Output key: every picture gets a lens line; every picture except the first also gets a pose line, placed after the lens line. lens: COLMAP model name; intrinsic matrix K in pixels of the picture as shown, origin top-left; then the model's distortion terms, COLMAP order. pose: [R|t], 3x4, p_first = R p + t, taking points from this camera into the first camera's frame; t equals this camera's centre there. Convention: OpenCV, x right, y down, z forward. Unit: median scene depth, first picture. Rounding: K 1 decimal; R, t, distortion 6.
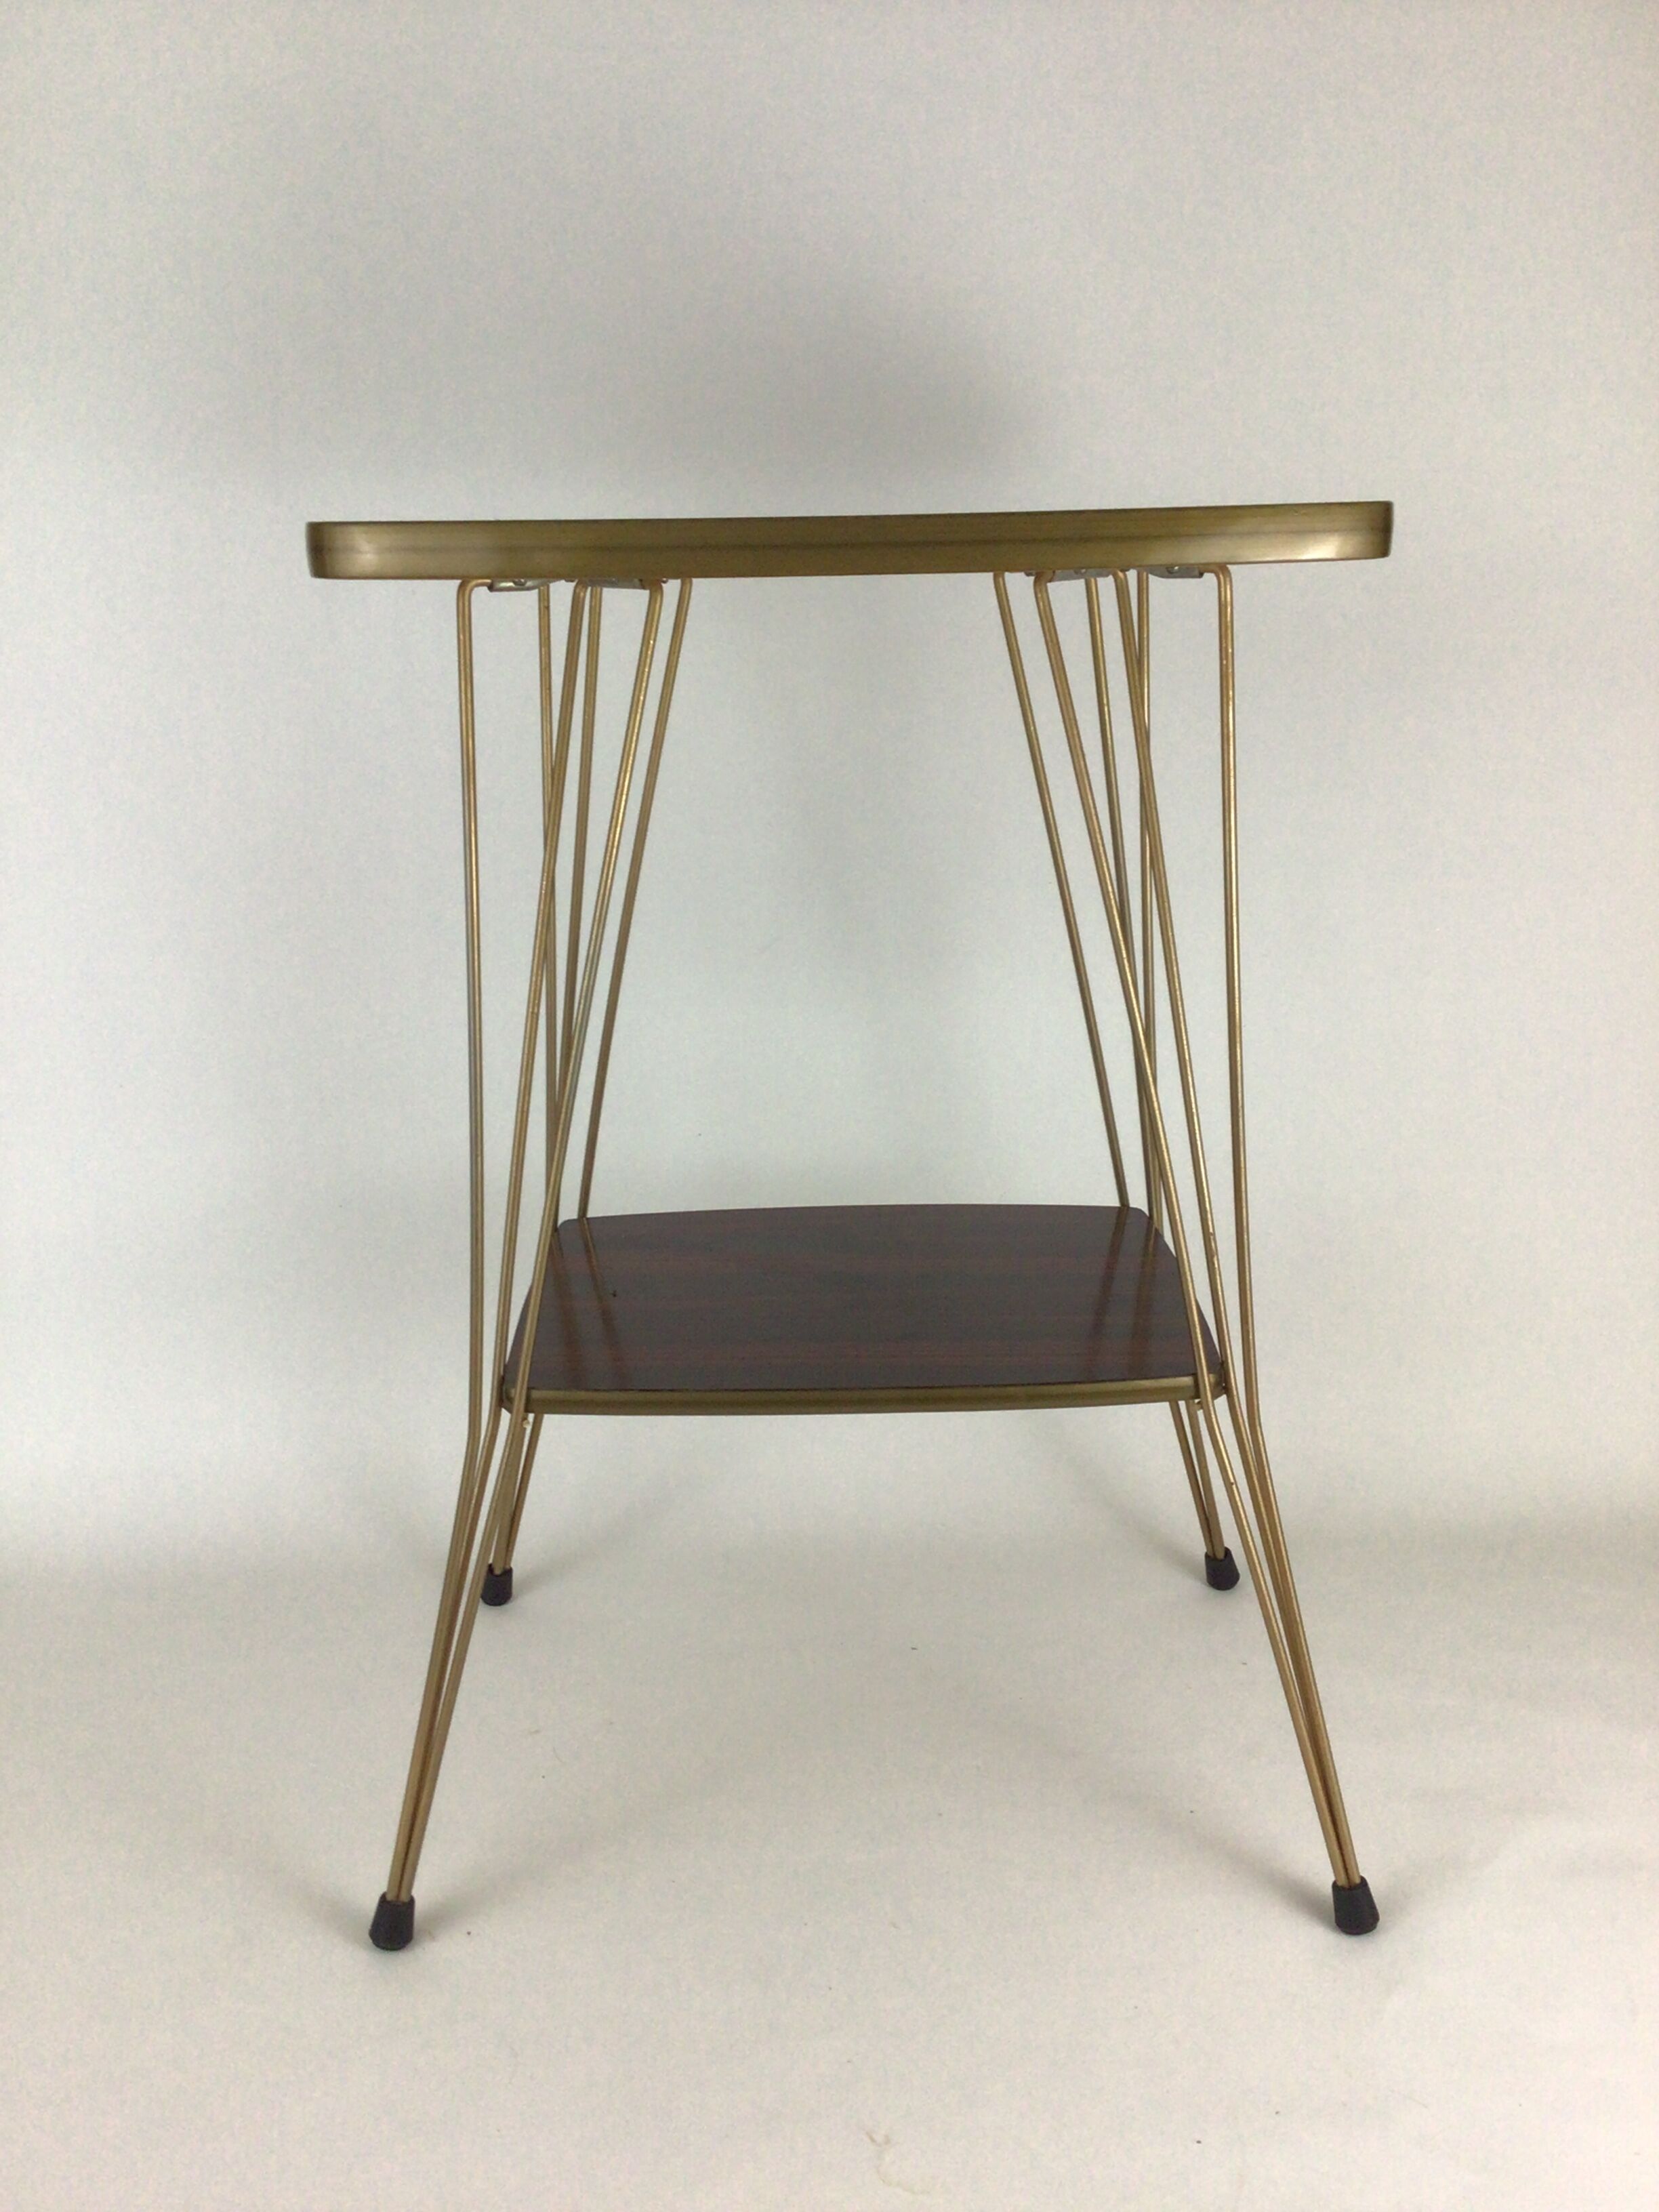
lens RADIAL K [[2071.3, 0, 829.5], [0, 2071.3, 1106.0], [0, 0, 1]] dist [0.179249, -0.418487]
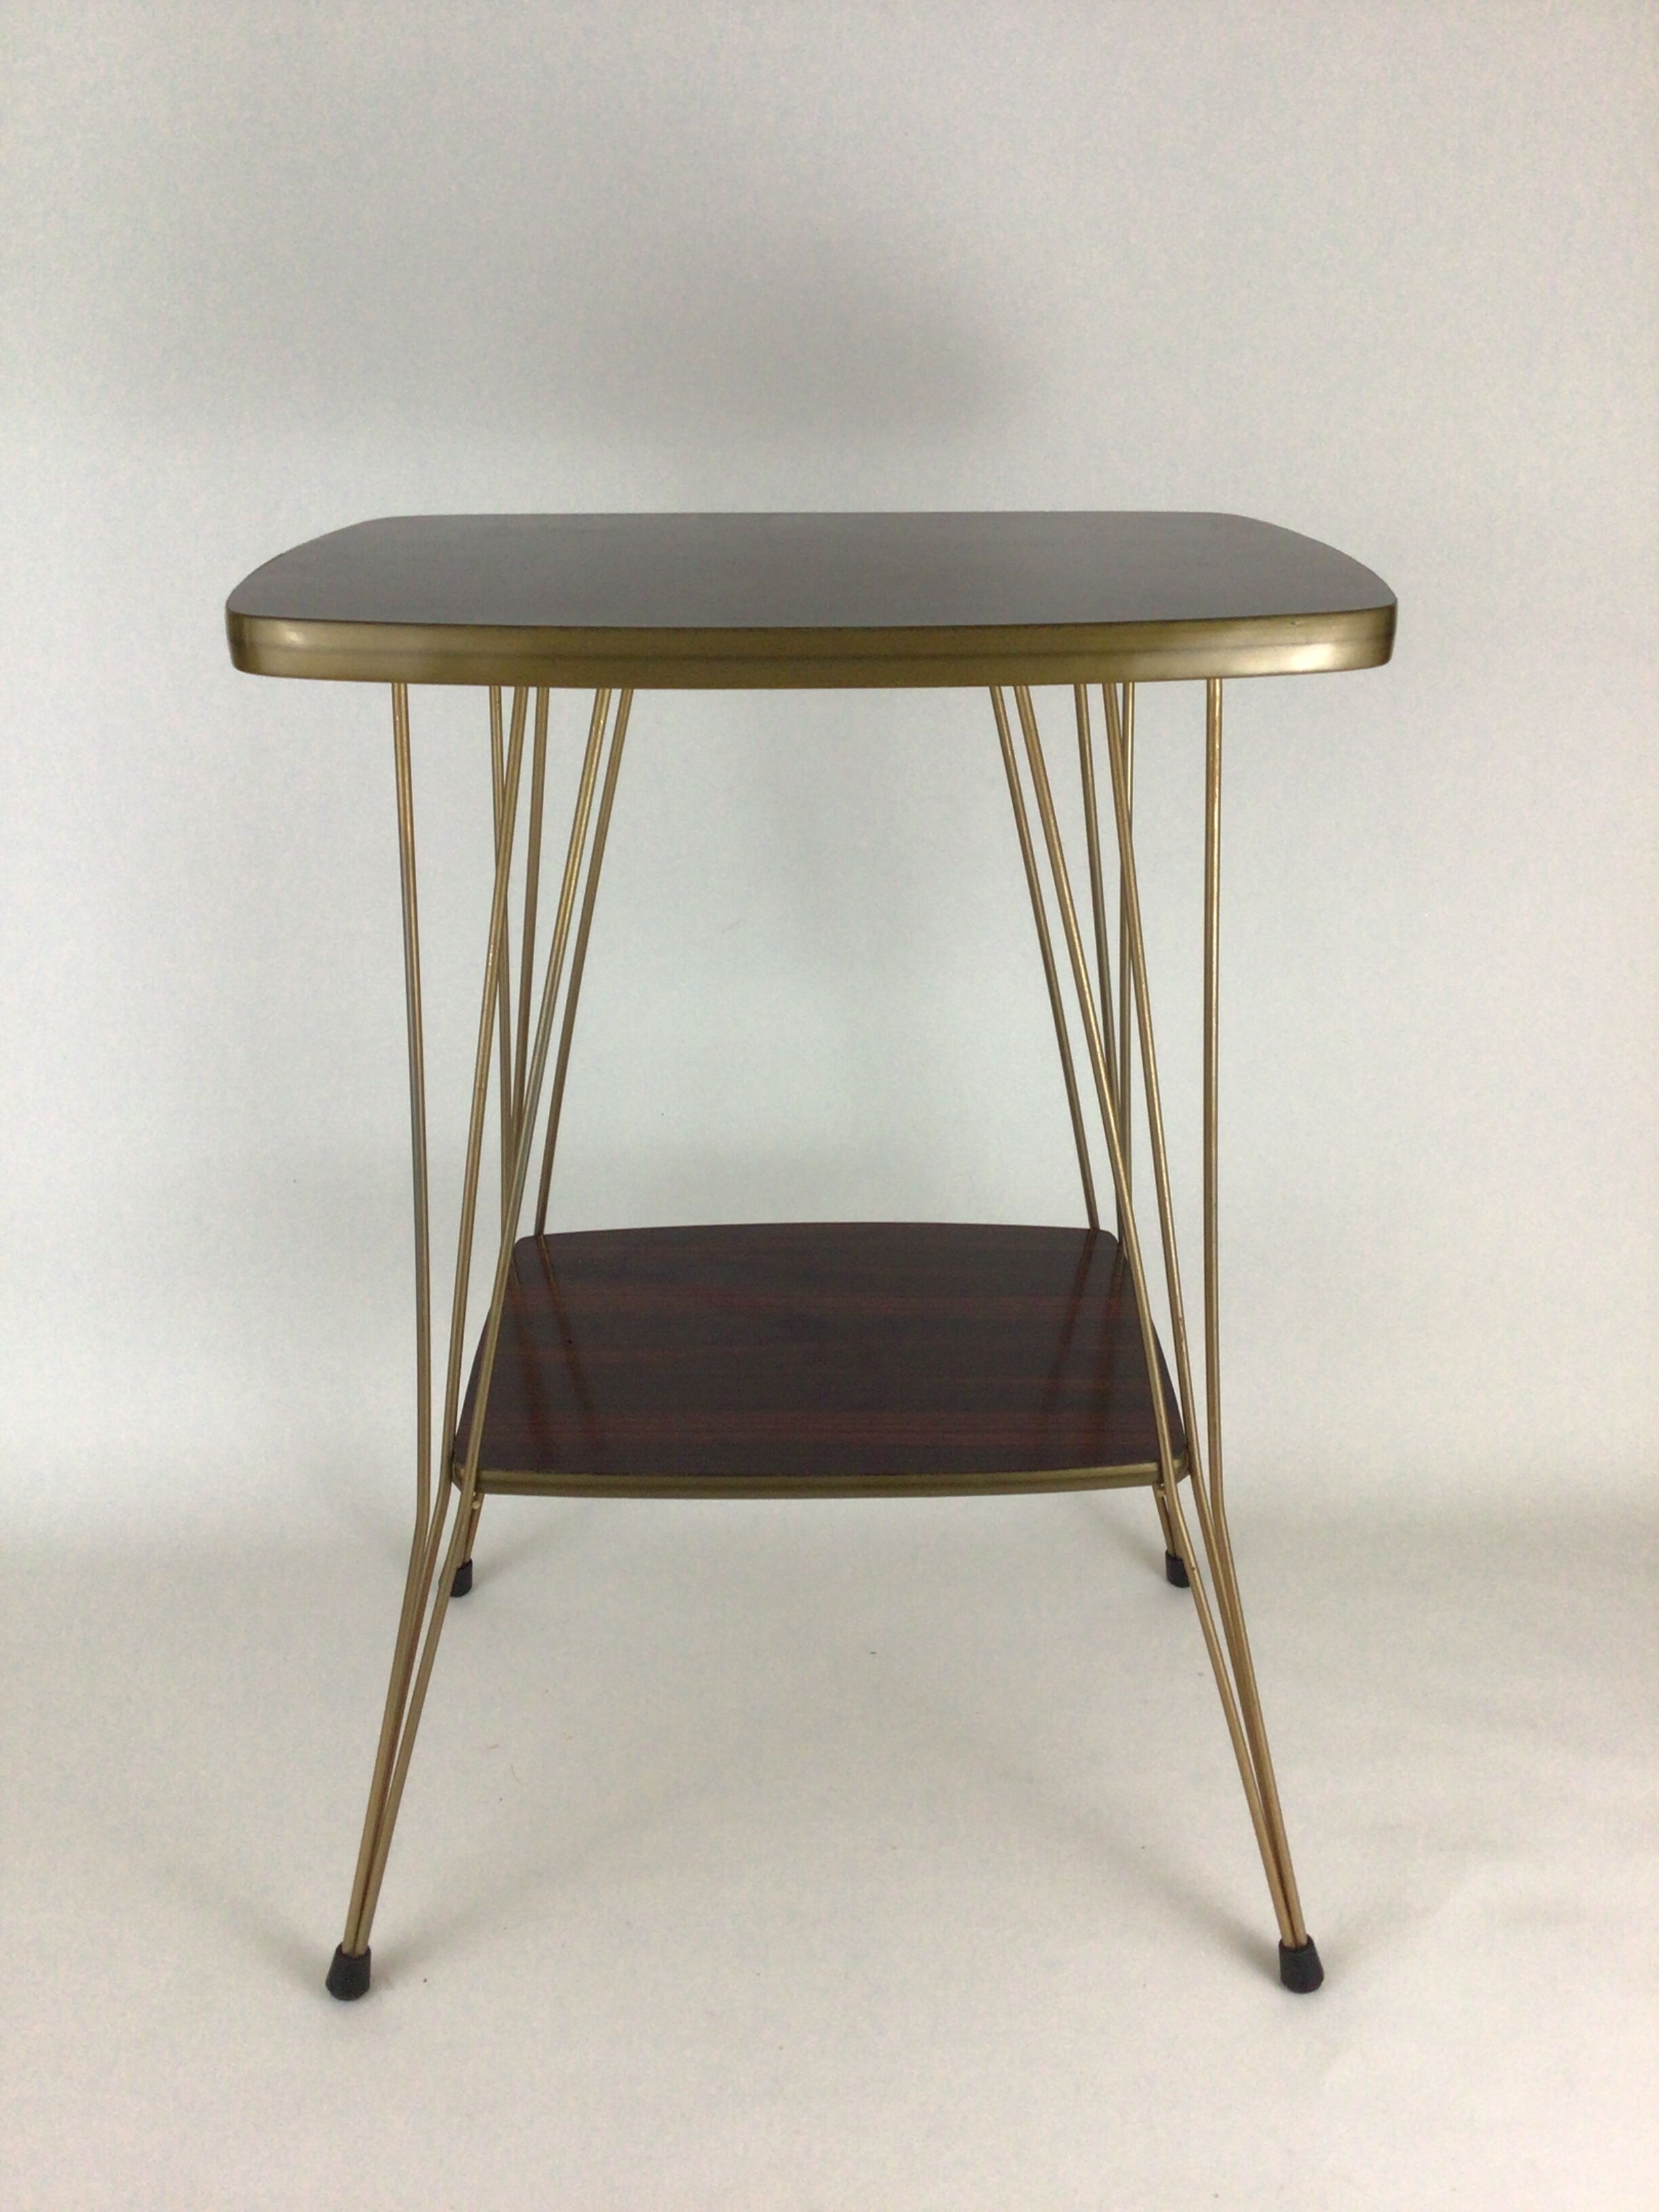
lens RADIAL K [[2071.3, 0, 829.5], [0, 2071.3, 1106.0], [0, 0, 1]] dist [0.179249, -0.418487]
pose [[0.999889, 0.010914, 0.010118, 0.008069], [-0.012042, 0.992806, 0.119124, -0.147656], [-0.008745, -0.119233, 0.992828, 0.044545]]
